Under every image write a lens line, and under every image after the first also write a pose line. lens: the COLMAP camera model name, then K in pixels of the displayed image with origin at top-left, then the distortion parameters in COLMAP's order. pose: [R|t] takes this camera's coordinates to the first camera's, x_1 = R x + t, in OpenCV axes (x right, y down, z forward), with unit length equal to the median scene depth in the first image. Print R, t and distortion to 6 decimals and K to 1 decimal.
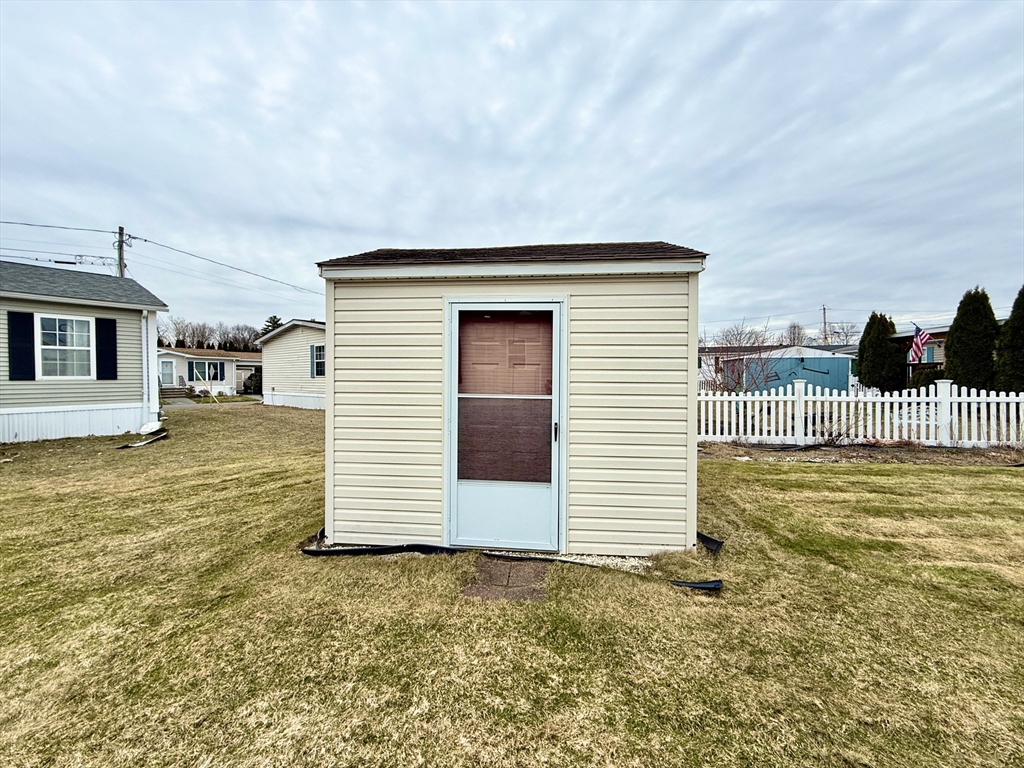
lens RADIAL K [[406.3, 0, 510.8], [0, 406.3, 383.1], [0, 0, 1]] dist [-0.000261, -0.000171]
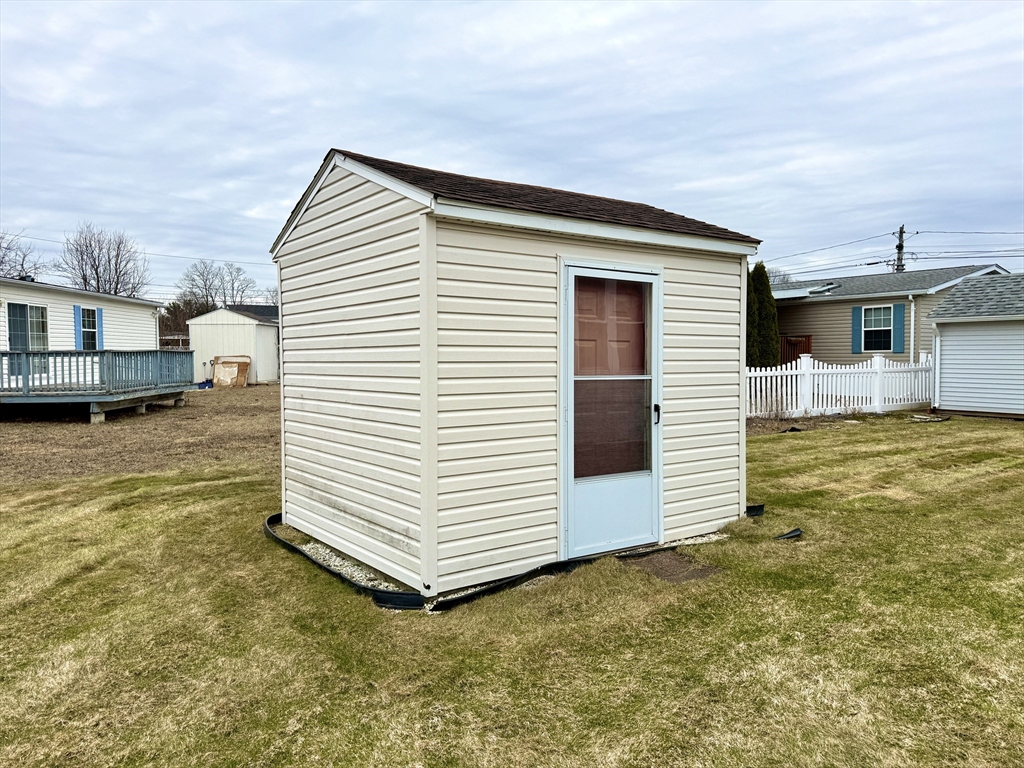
lens RADIAL K [[697.4, 0, 512.0], [0, 697.4, 384.0], [0, 0, 1]] dist [0.012207, 0.000412]
pose [[0.769299, -0.034742, 0.637944, -1.139587], [0.020336, 0.999346, 0.029900, -0.003255], [-0.638565, -0.010029, 0.769502, -0.013335]]
